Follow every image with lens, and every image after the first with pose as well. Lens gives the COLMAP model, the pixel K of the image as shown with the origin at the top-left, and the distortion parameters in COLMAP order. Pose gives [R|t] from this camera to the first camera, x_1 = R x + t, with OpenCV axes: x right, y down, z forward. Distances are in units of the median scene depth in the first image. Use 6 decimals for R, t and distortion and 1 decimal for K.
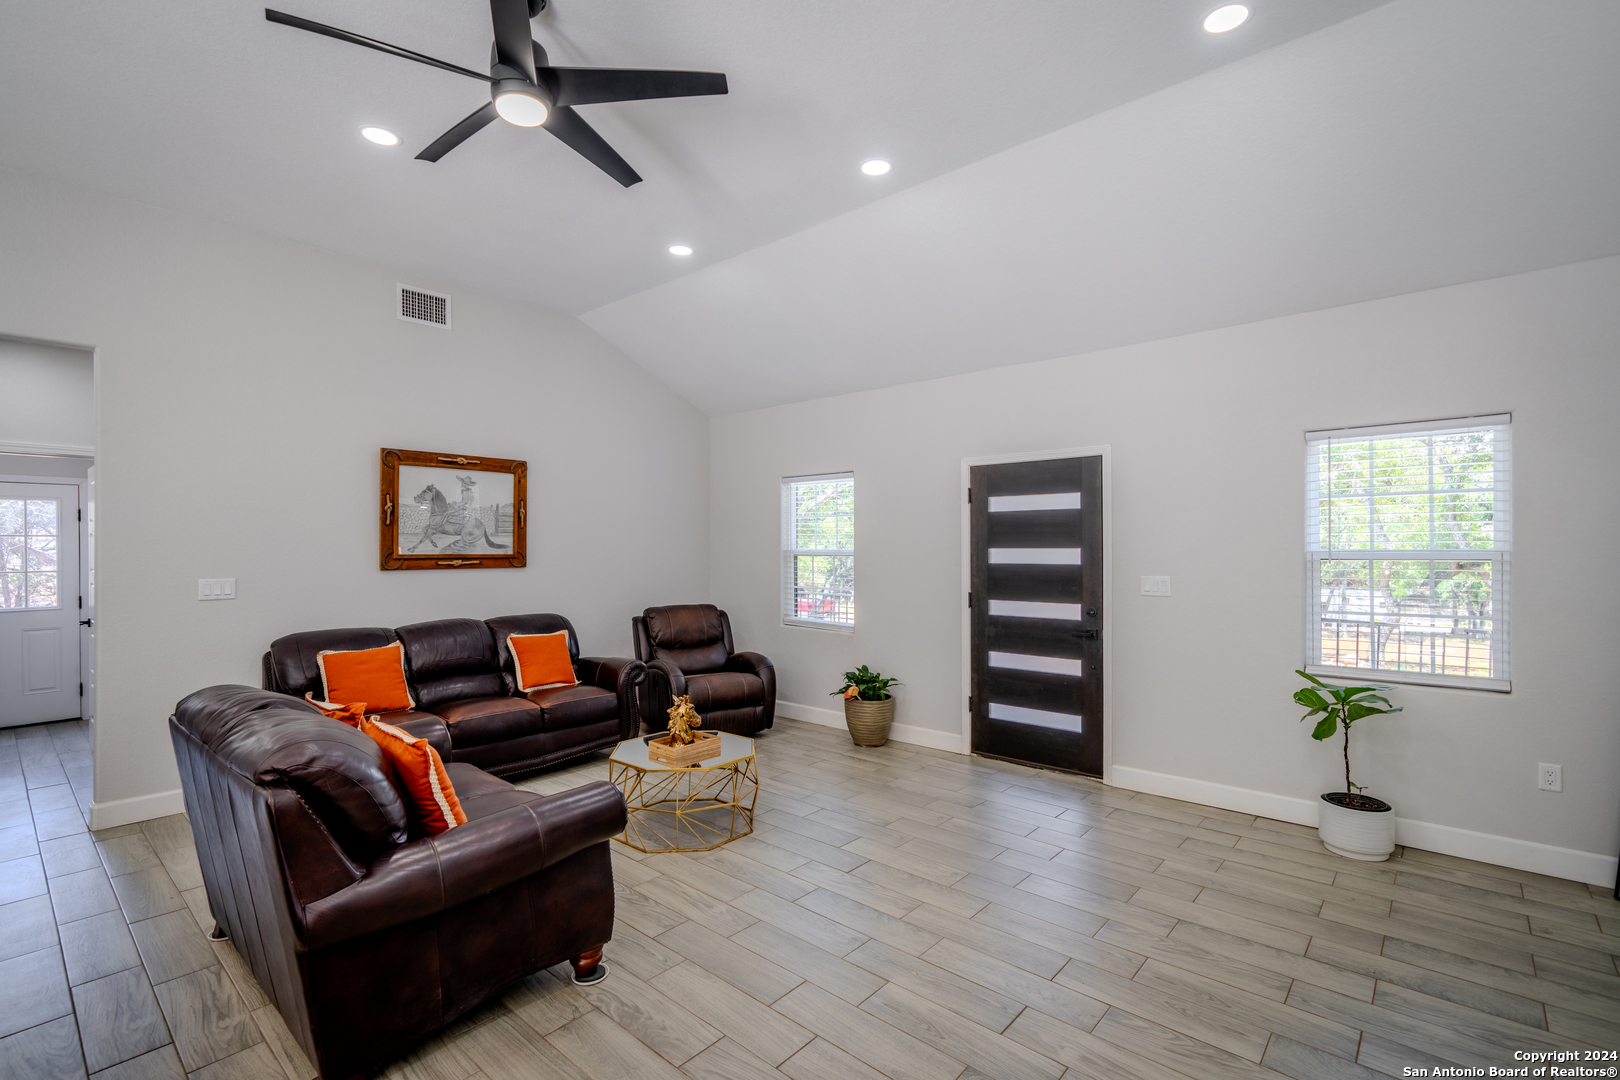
lens RADIAL K [[729.2, 0, 810.0], [0, 729.2, 540.0], [0, 0, 1]] dist [-0.002626, -0.000245]
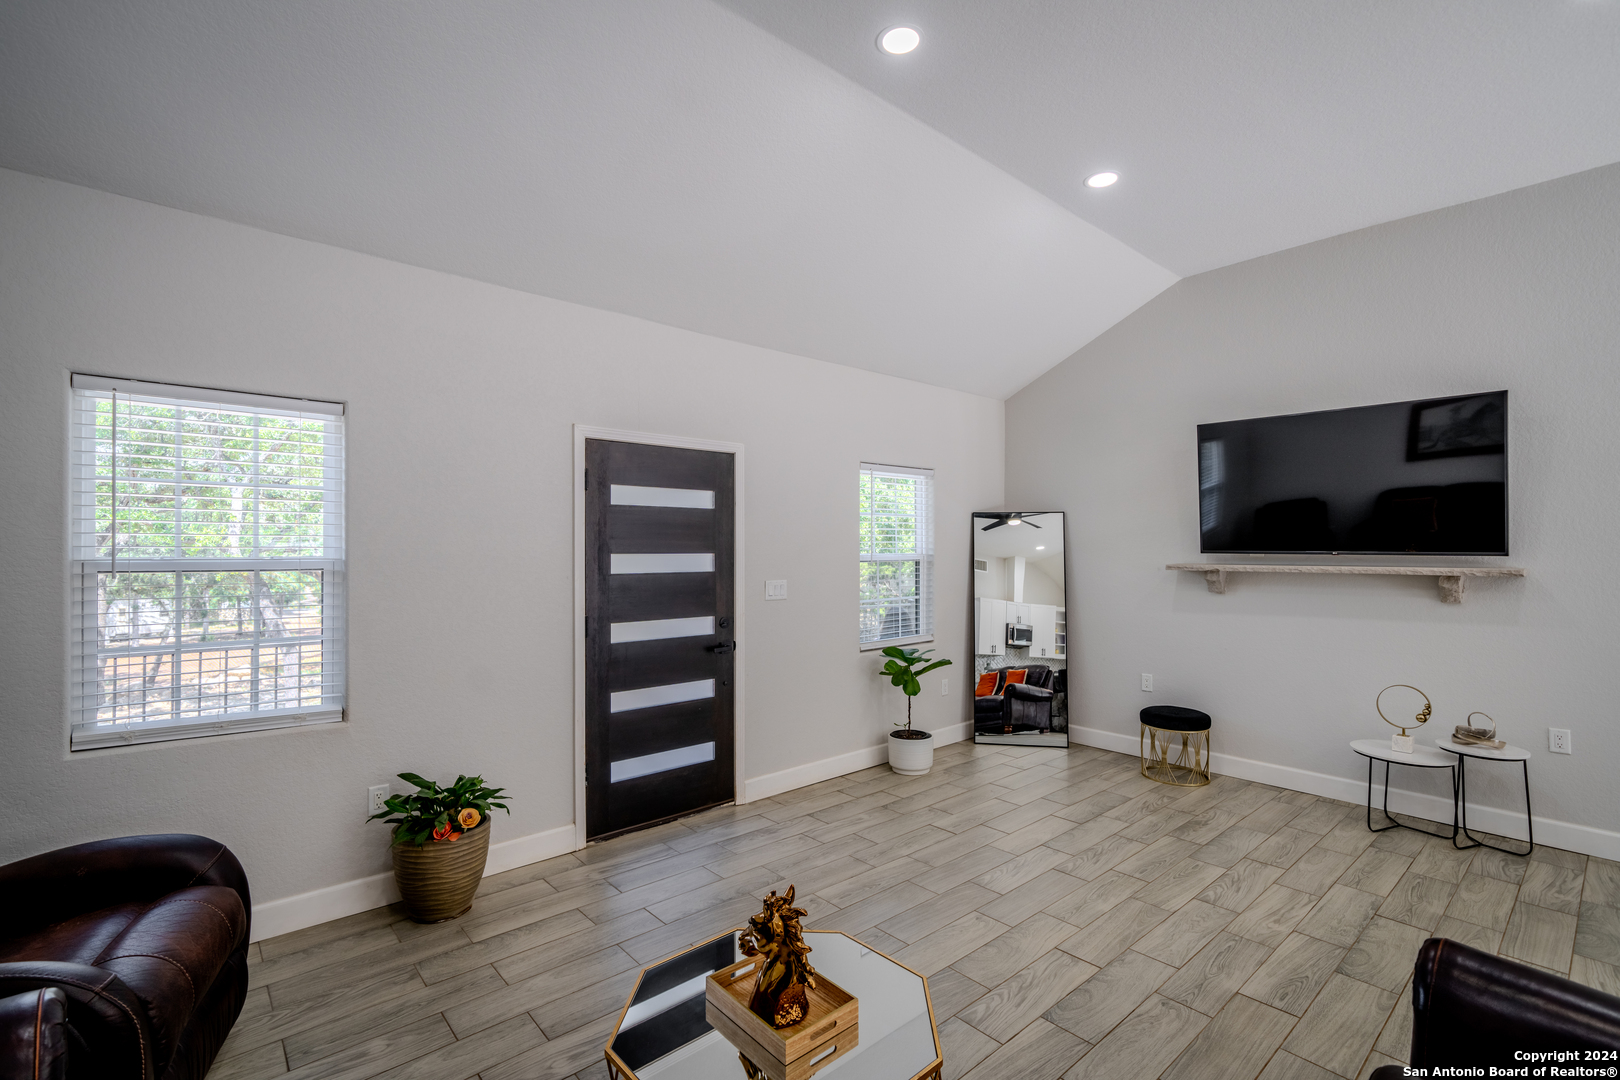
lens RADIAL K [[729.2, 0, 810.0], [0, 729.2, 540.0], [0, 0, 1]] dist [-0.002626, -0.000245]
pose [[0.133190, 0.015551, 0.990969, -0.499376], [-0.007664, 0.999863, -0.014661, 0.007273], [-0.991061, -0.005642, 0.133290, 0.759060]]
